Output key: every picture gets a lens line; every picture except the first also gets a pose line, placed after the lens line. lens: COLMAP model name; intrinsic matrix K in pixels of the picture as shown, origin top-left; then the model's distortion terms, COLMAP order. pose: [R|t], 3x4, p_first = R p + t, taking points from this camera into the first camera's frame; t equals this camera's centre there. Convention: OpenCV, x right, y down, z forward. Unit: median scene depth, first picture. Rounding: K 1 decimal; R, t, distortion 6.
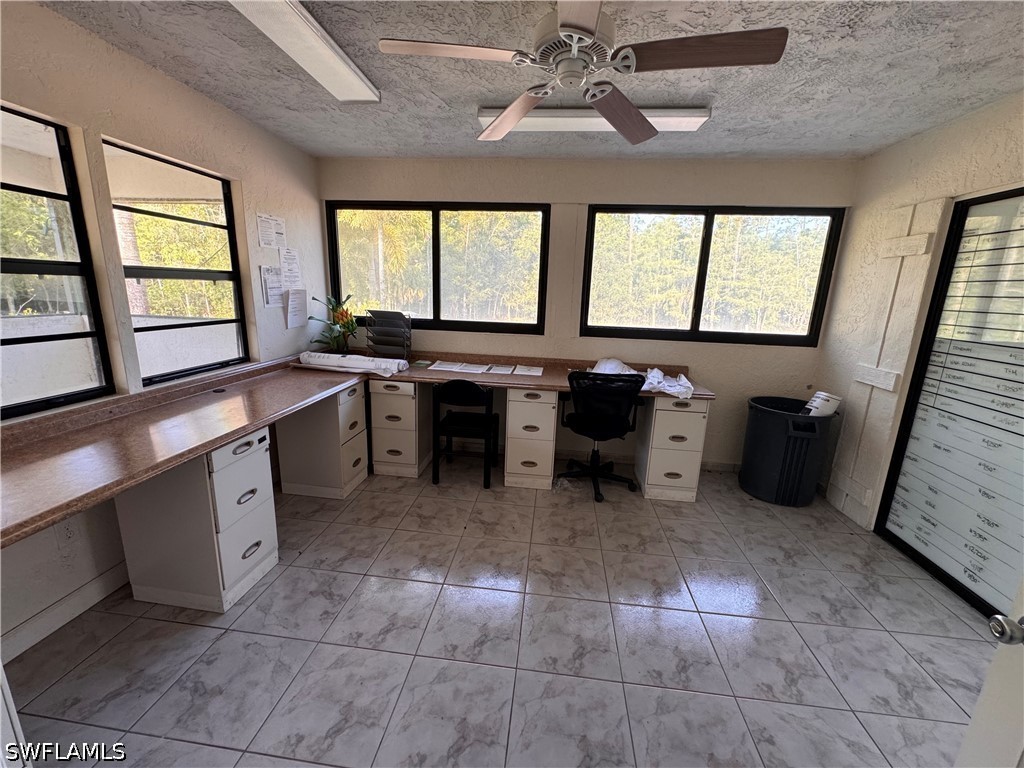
lens RADIAL K [[410.2, 0, 512.0], [0, 410.2, 384.0], [0, 0, 1]] dist [-0.000702, -0.000345]
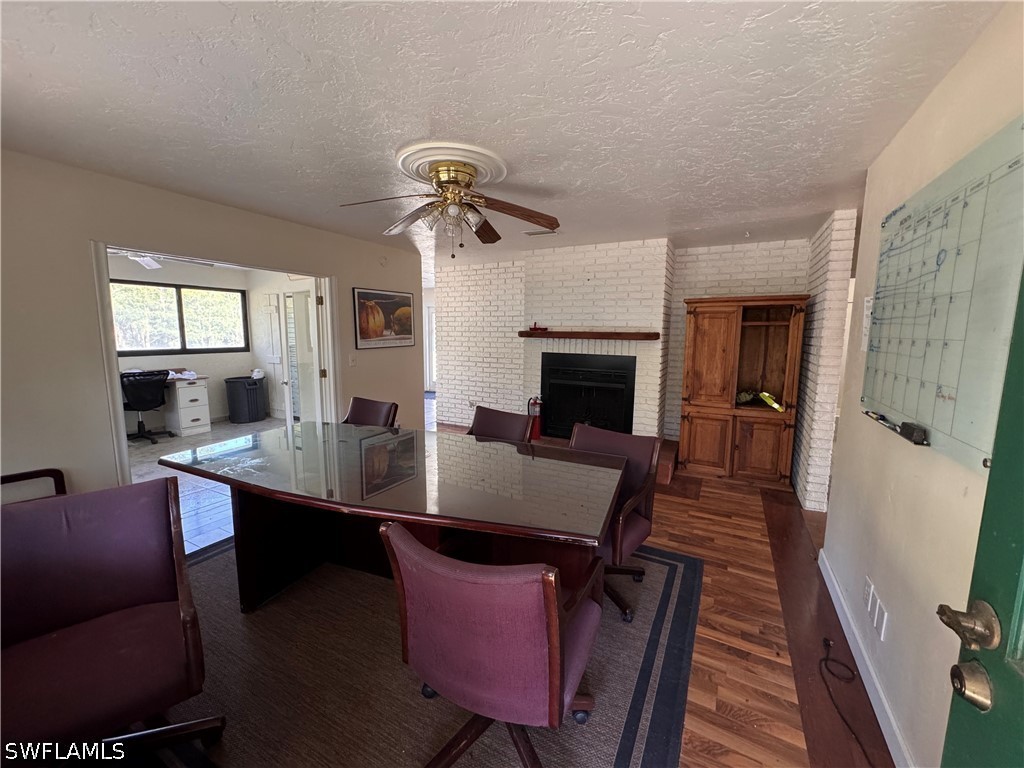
lens RADIAL K [[410.2, 0, 512.0], [0, 410.2, 384.0], [0, 0, 1]] dist [-0.000702, -0.000345]
pose [[0.376226, -0.148225, 0.914595, -0.793696], [0.212917, 0.974534, 0.070354, 0.233685], [-0.901732, 0.168264, 0.398205, -1.155839]]
